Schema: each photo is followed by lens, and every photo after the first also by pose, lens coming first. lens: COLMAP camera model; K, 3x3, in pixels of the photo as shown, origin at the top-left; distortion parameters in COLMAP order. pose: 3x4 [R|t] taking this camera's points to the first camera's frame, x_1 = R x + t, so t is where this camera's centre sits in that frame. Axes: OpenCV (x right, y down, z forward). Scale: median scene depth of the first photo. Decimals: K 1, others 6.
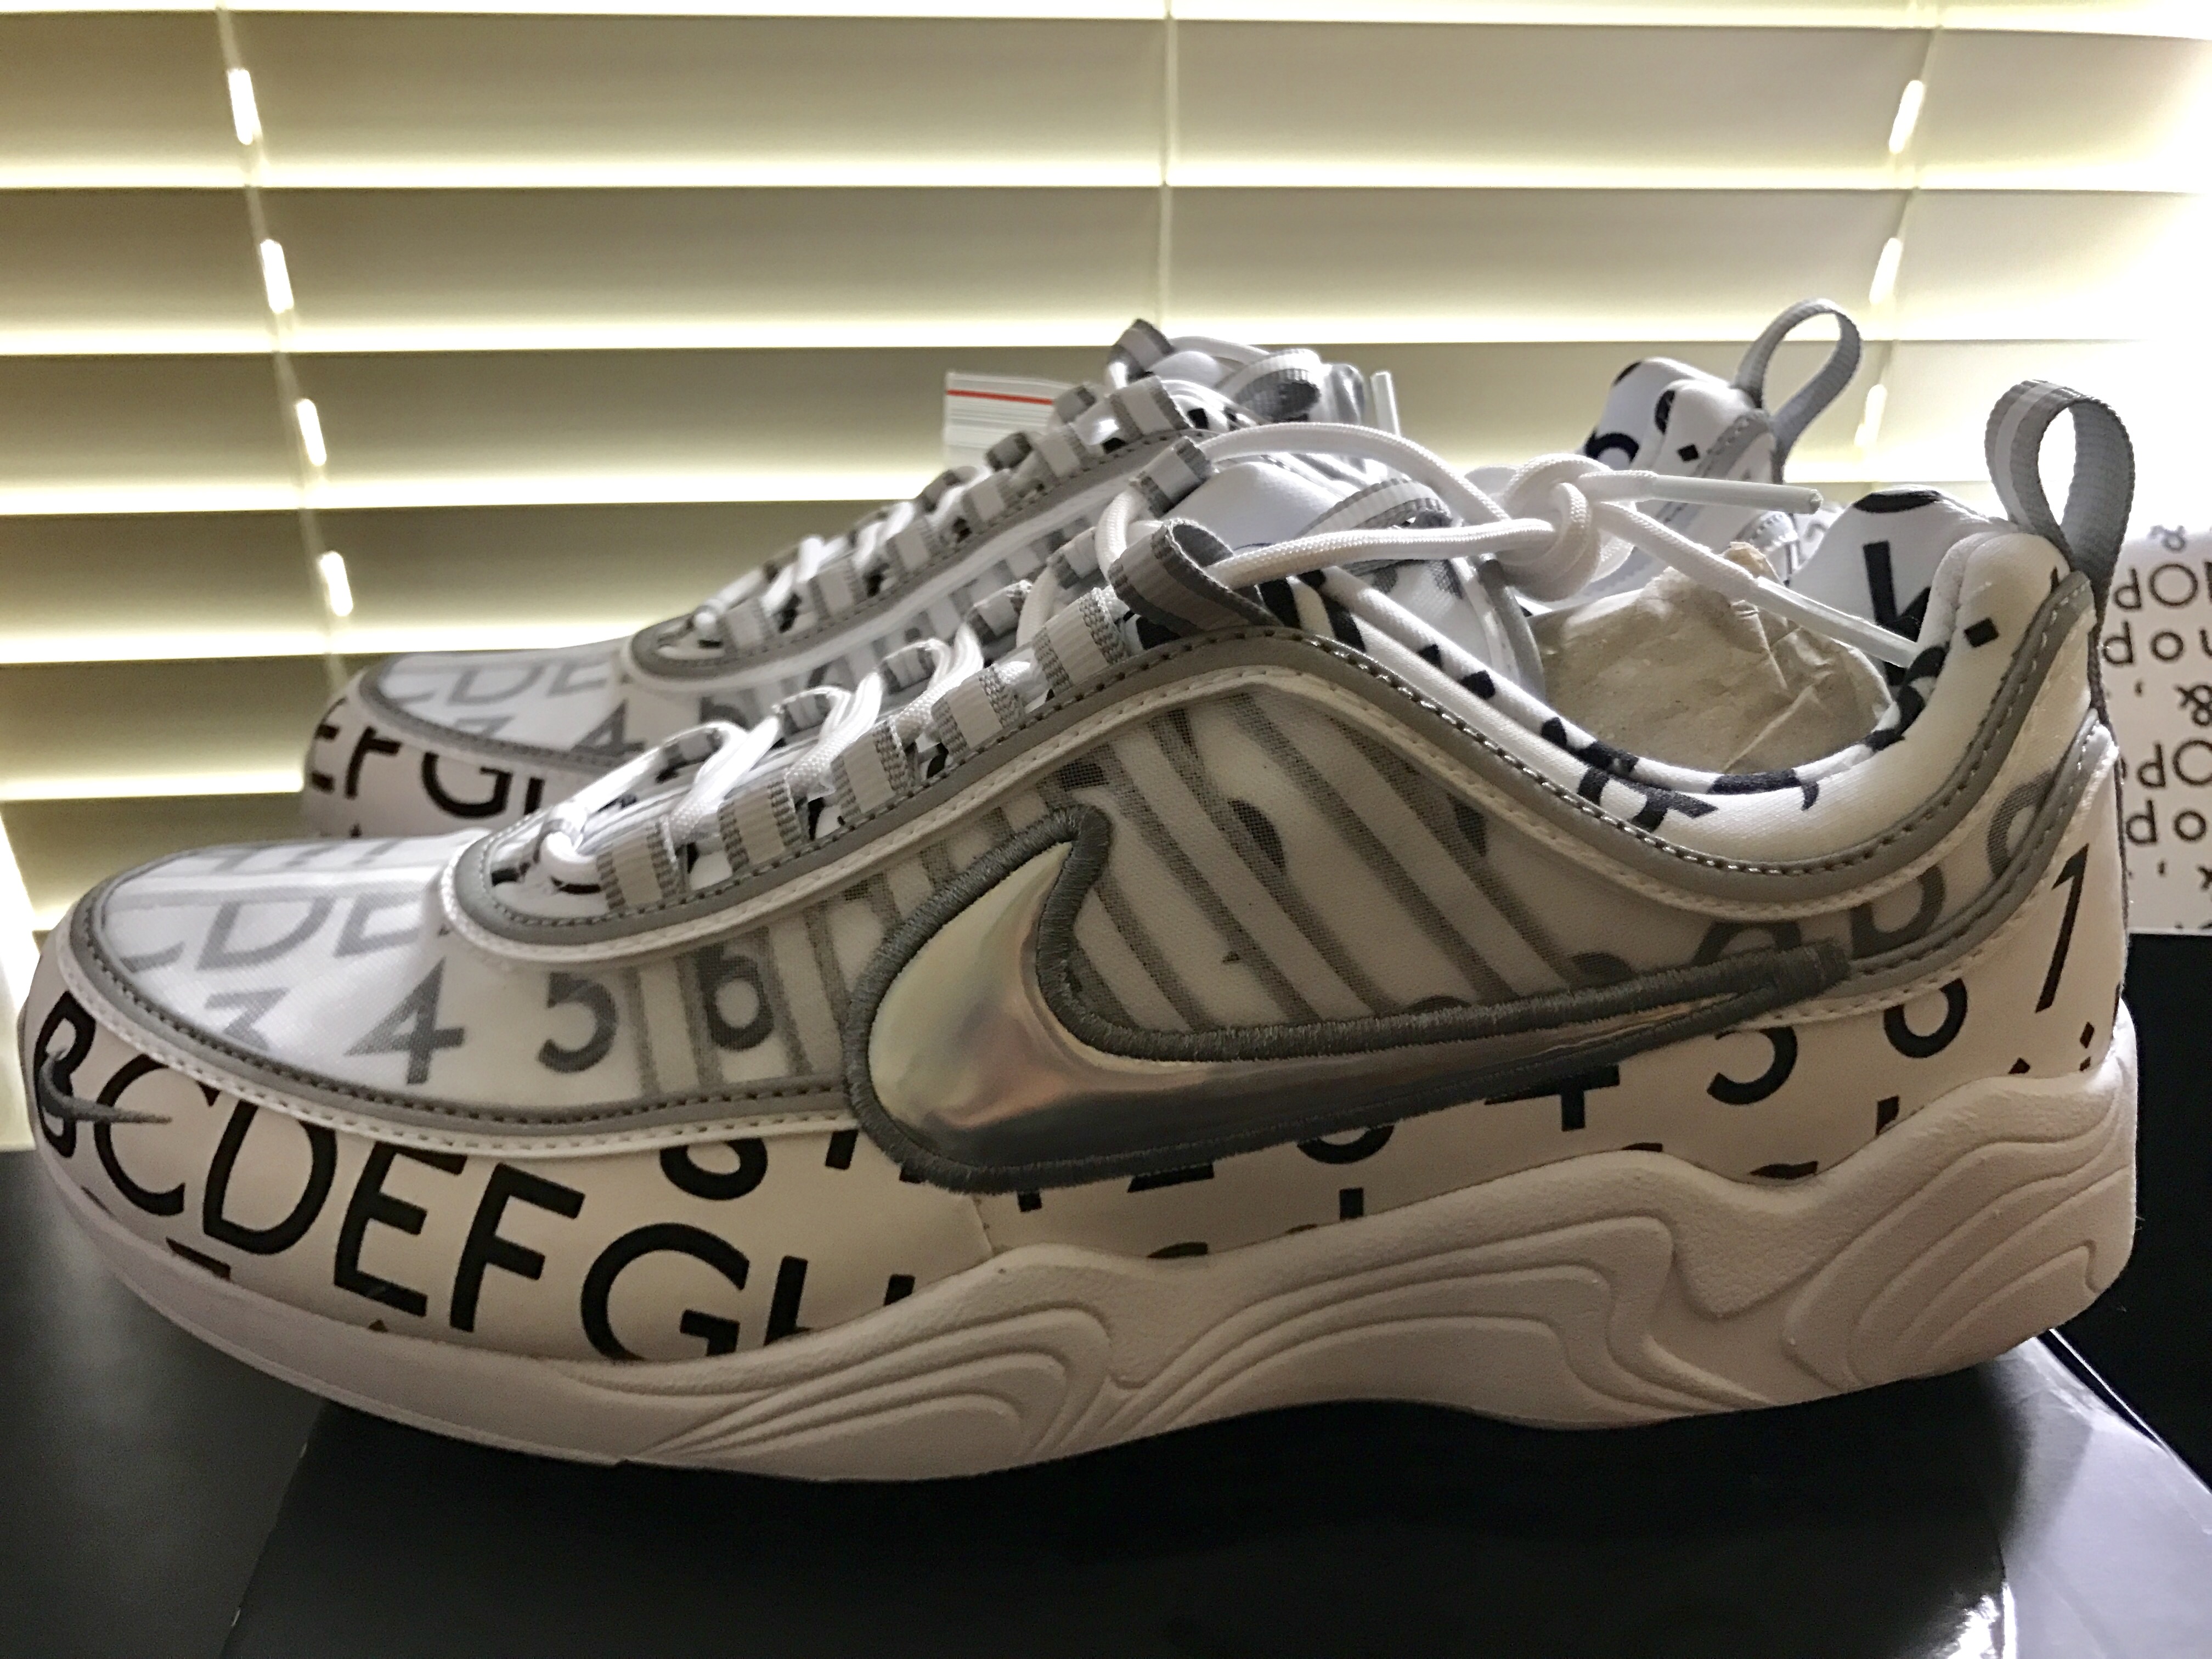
lens RADIAL K [[1805.3, 0, 1106.0], [0, 1805.3, 829.5], [0, 0, 1]] dist [-0.041524, 0.000098]
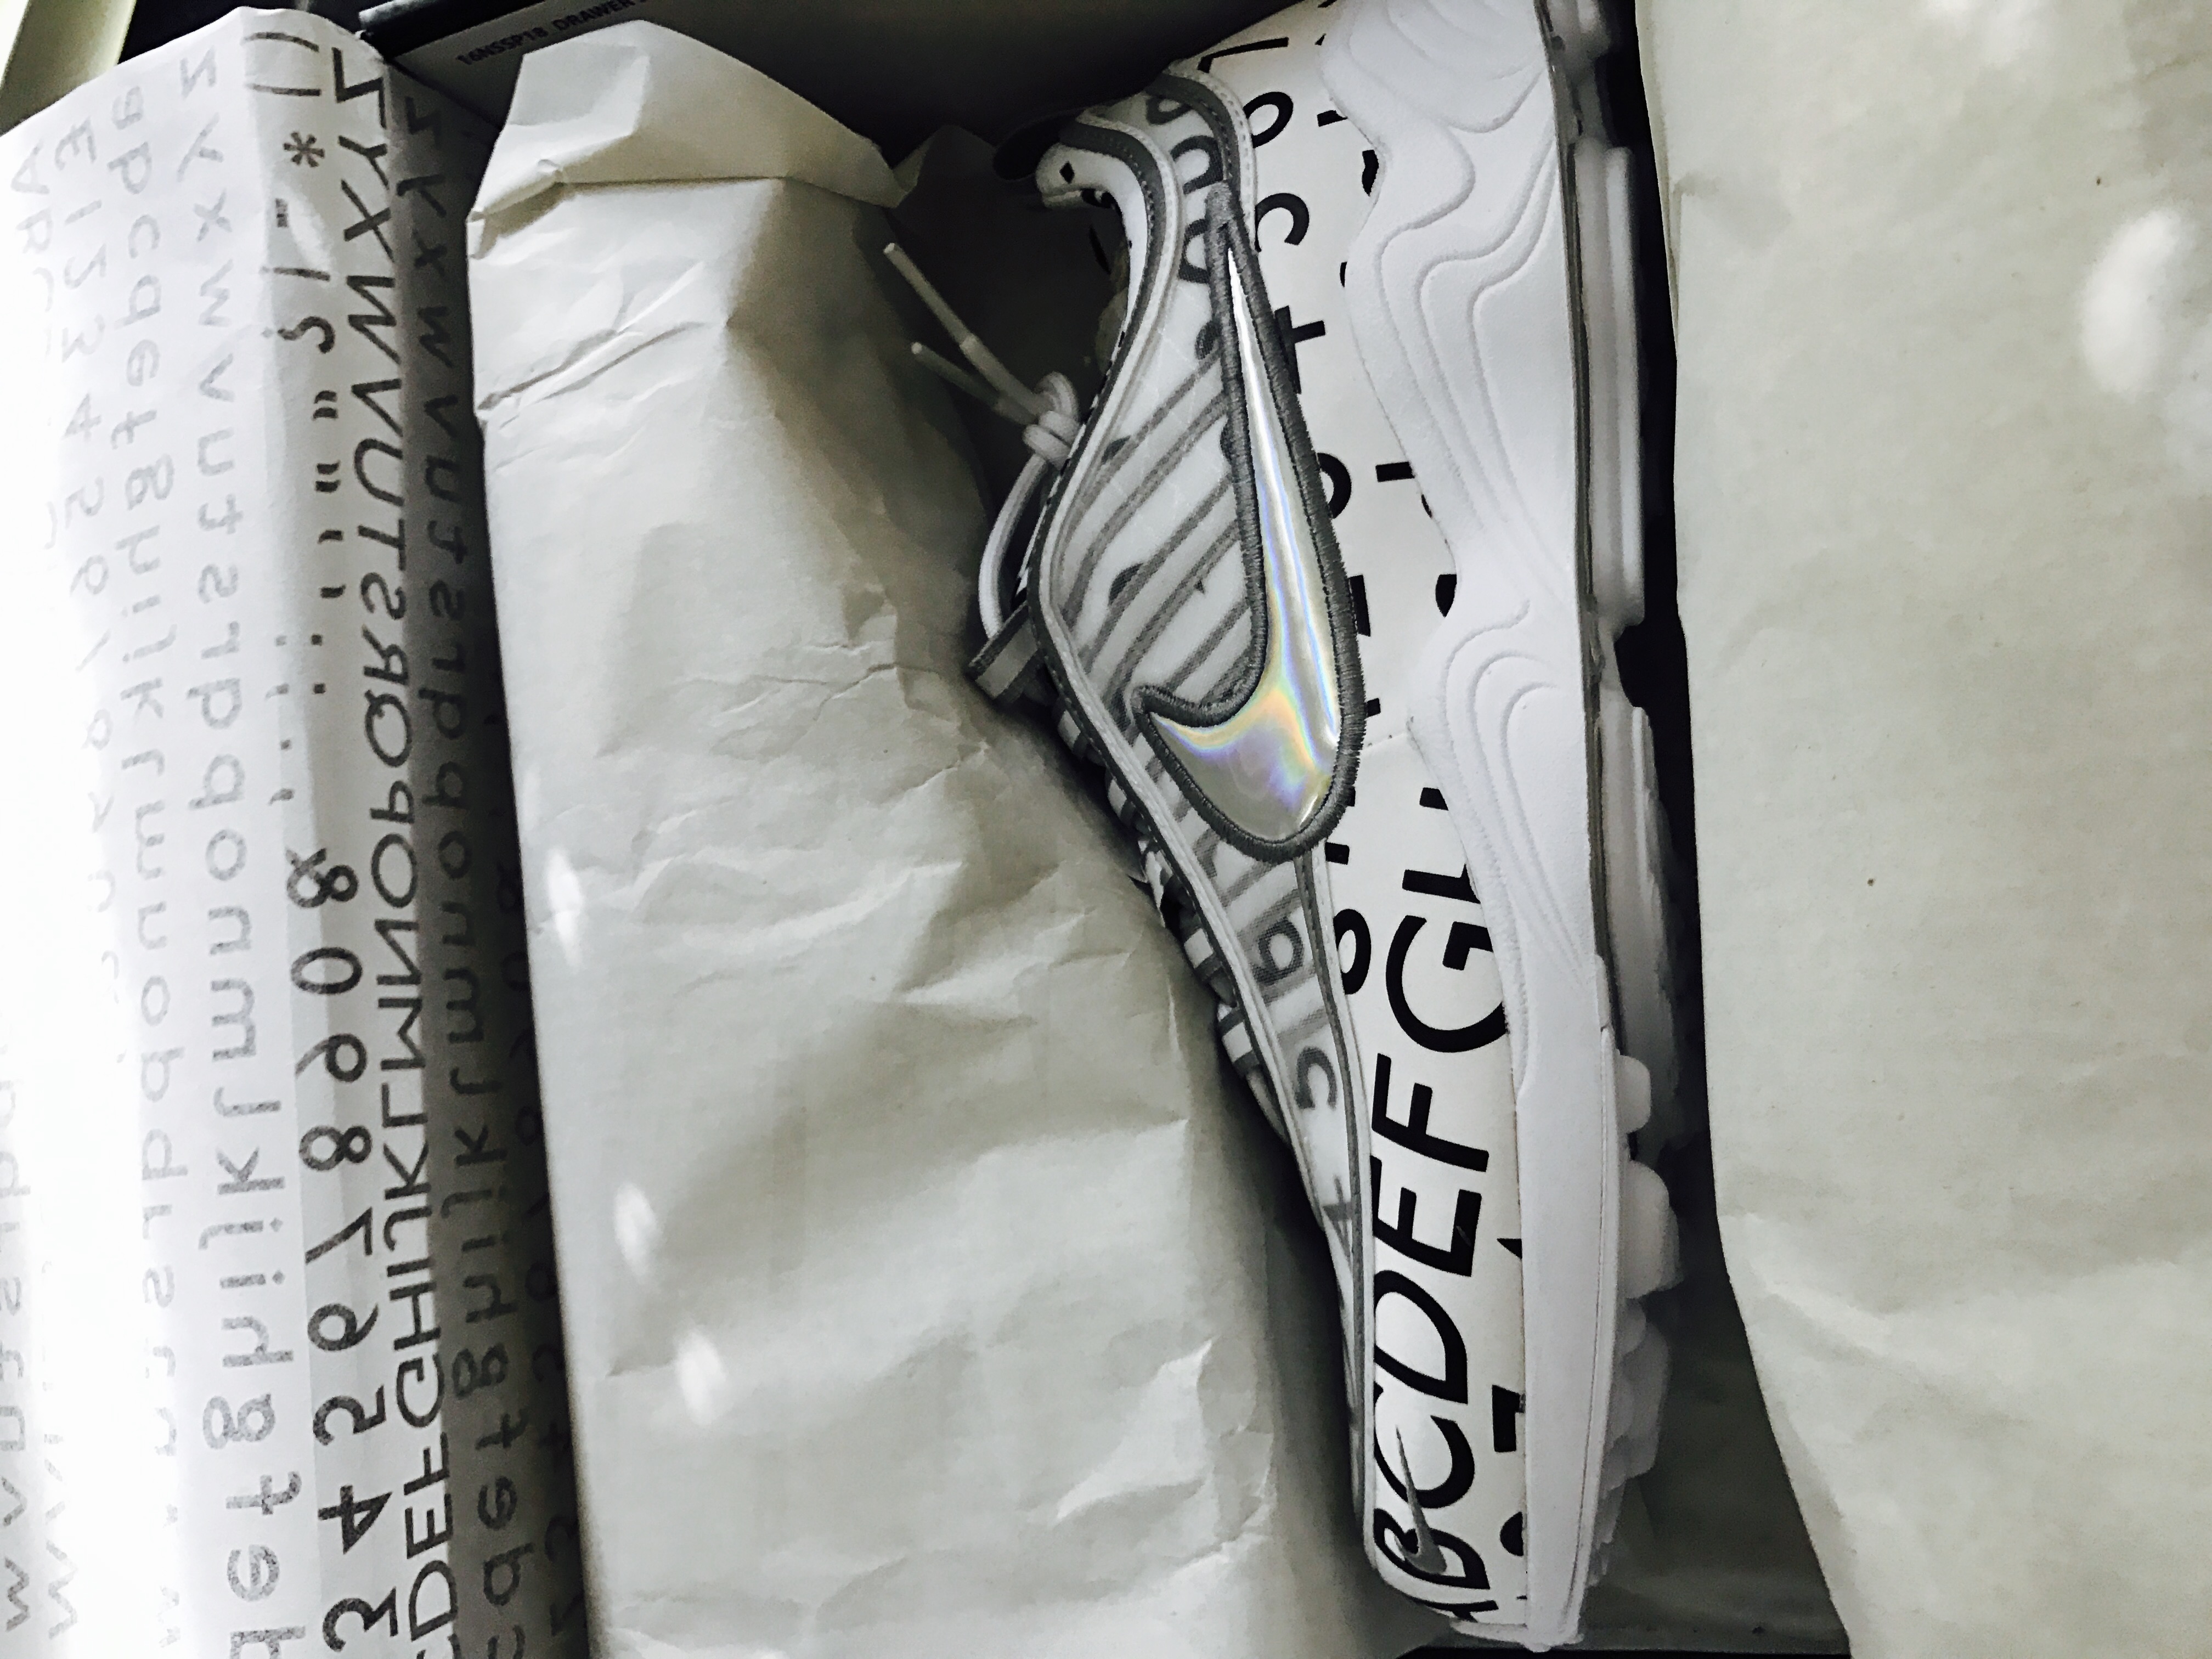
lens RADIAL K [[1805.3, 0, 1106.0], [0, 1805.3, 829.5], [0, 0, 1]] dist [-0.041524, 0.000098]
pose [[0.002368, -0.988925, 0.148398, -0.324000], [0.733078, -0.099216, -0.672869, 0.933967], [0.680140, 0.110381, 0.724724, -0.066158]]
